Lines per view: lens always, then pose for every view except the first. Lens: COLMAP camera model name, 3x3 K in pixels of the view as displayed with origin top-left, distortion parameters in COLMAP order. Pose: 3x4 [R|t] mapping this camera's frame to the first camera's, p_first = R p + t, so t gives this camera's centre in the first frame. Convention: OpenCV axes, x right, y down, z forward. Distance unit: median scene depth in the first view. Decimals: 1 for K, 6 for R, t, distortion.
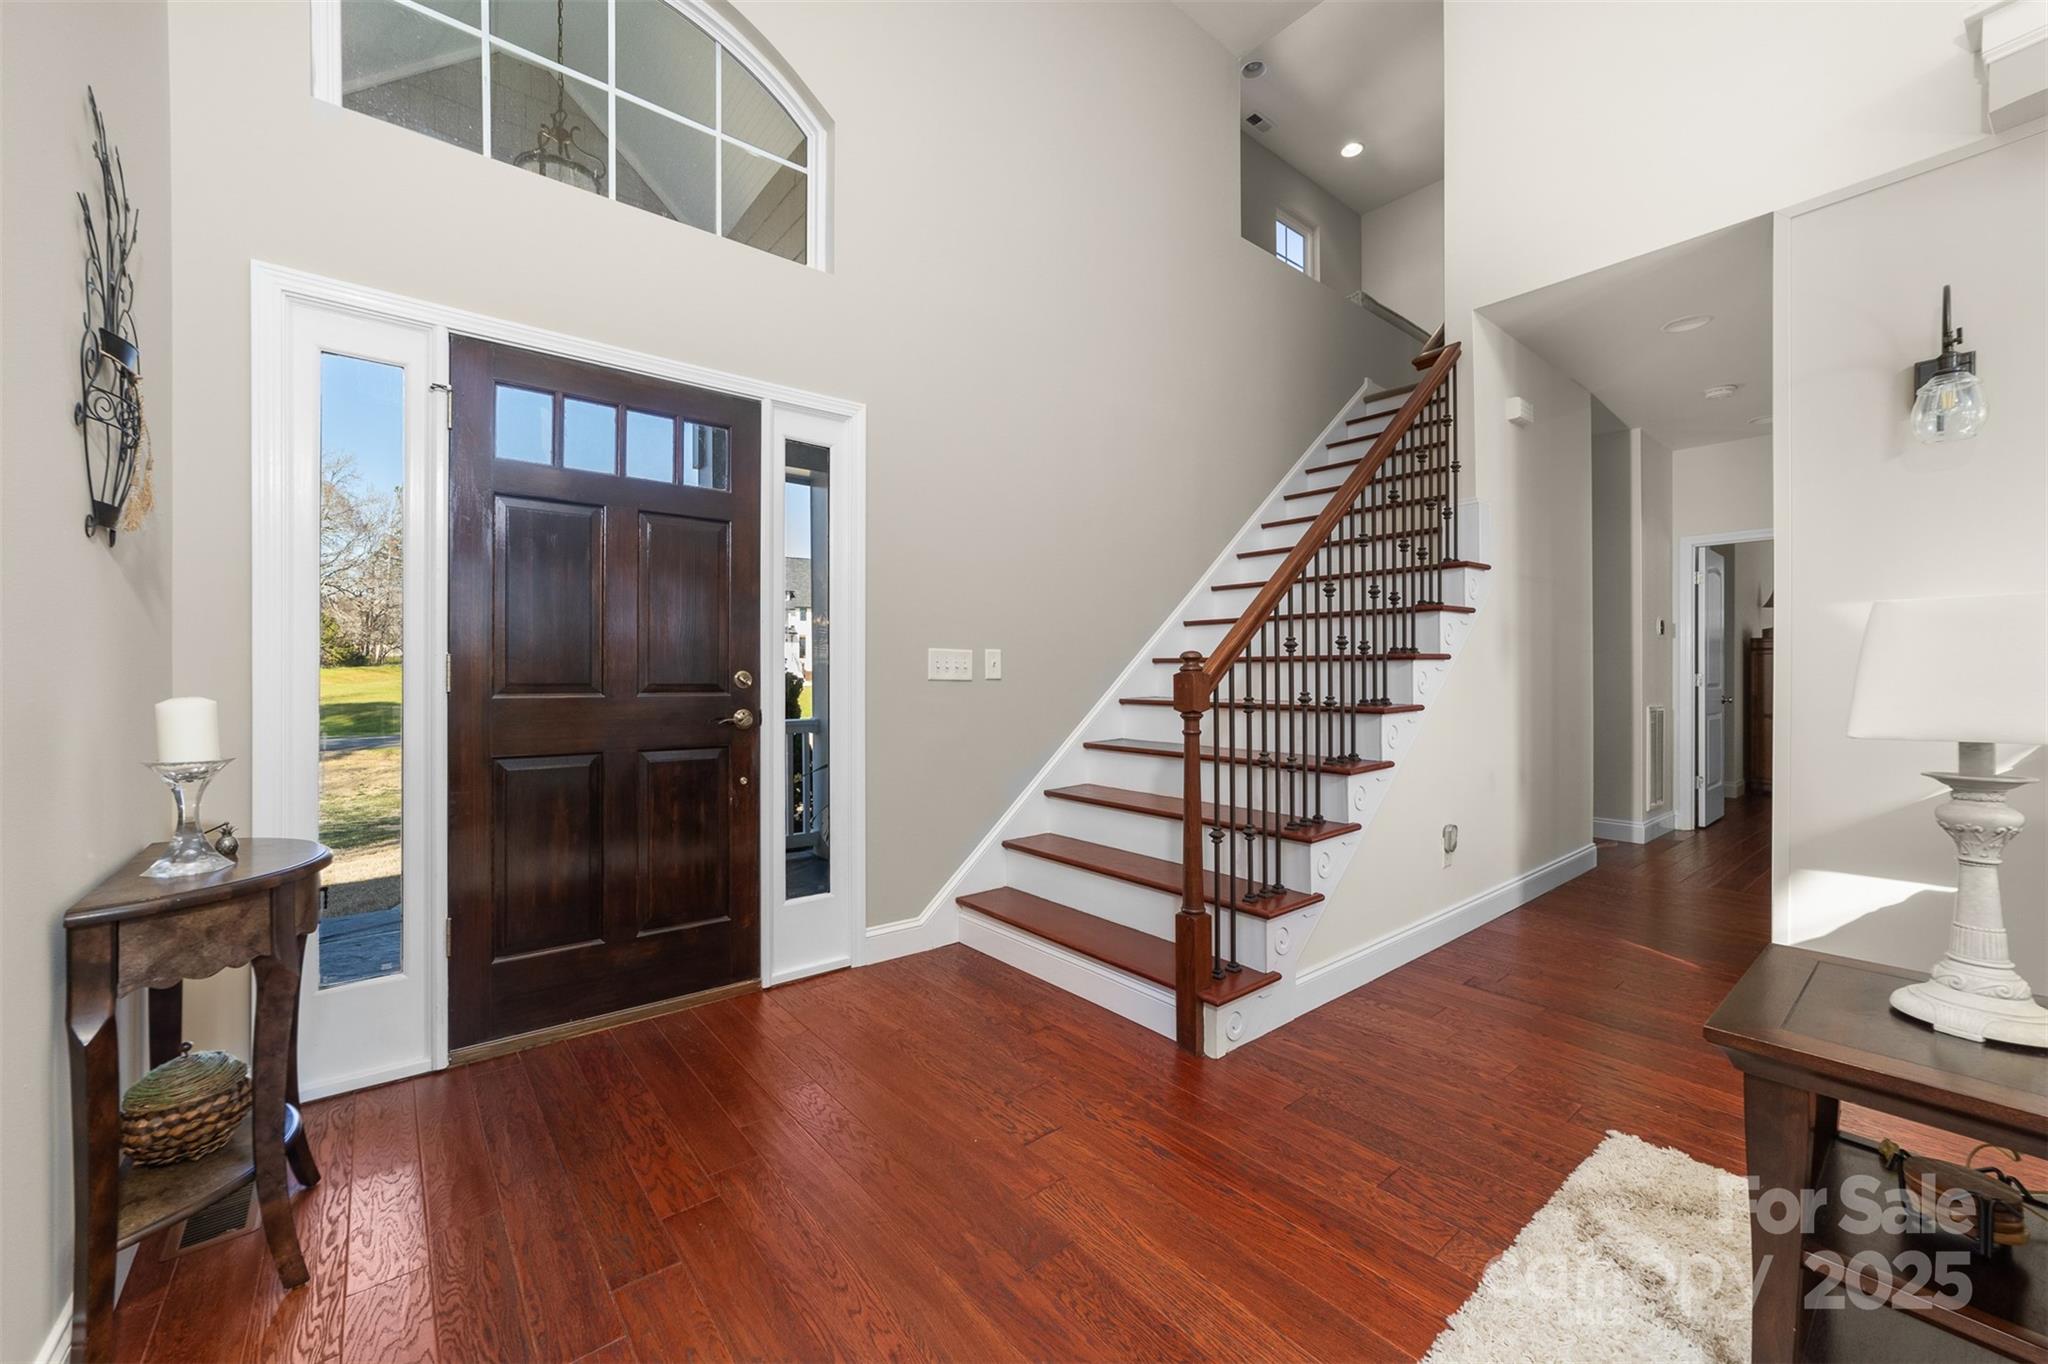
lens RADIAL K [[797.1, 0, 1015.7], [0, 797.1, 671.8], [0, 0, 1]] dist [-0.017244, 0.010004]
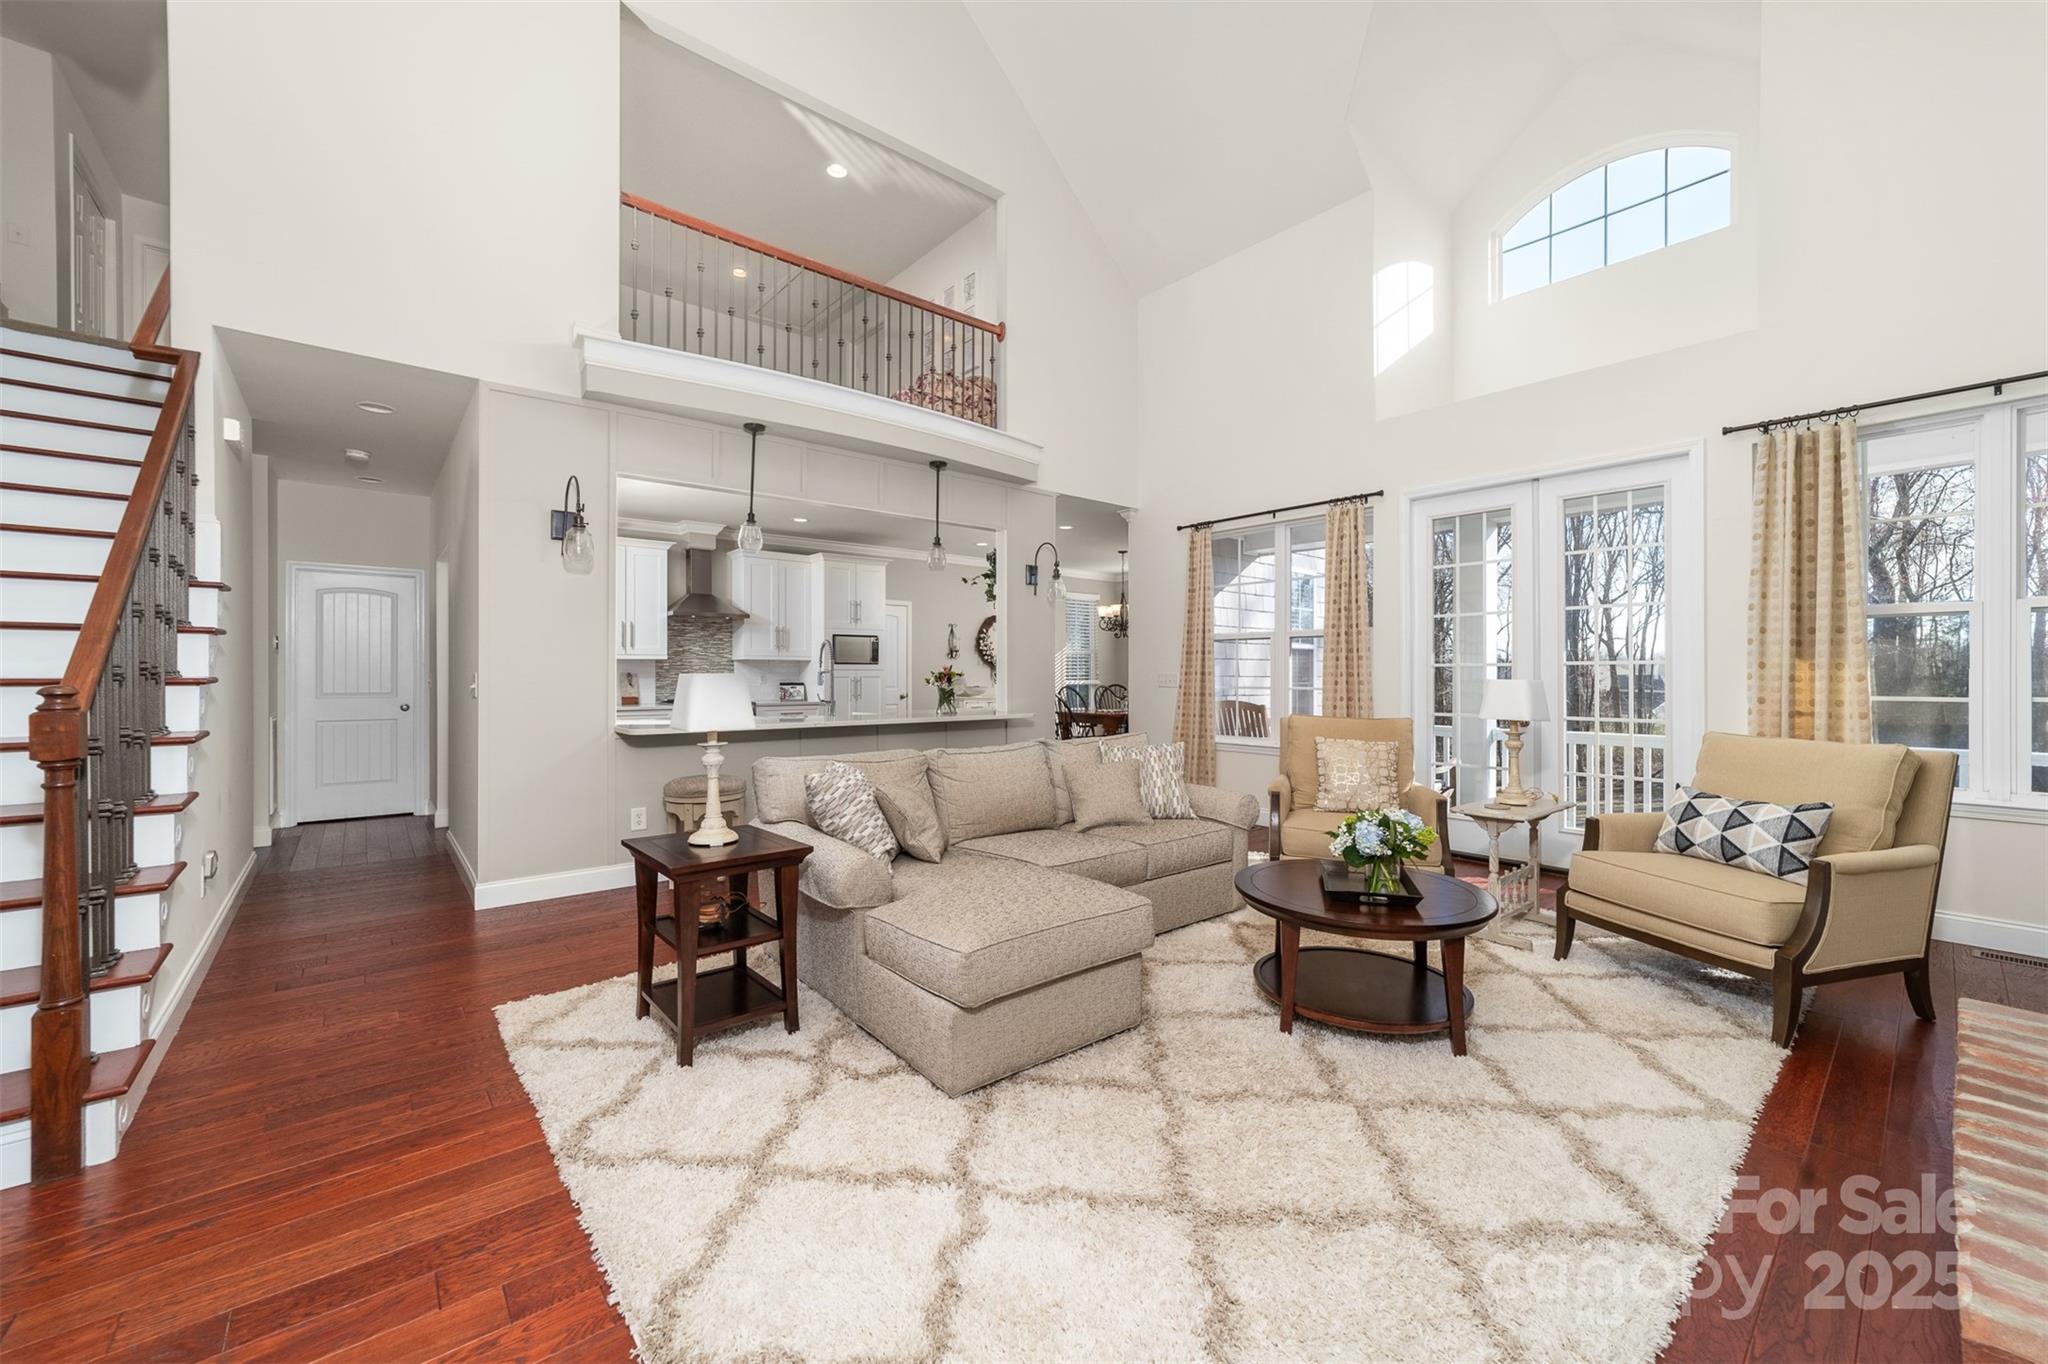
lens RADIAL K [[797.1, 0, 1015.7], [0, 797.1, 671.8], [0, 0, 1]] dist [-0.017244, 0.010004]
pose [[-0.010147, 0.006159, 0.999930, -0.601986], [0.000280, 0.999981, -0.006156, -0.034634], [-0.999948, 0.000218, -0.010148, 0.025548]]
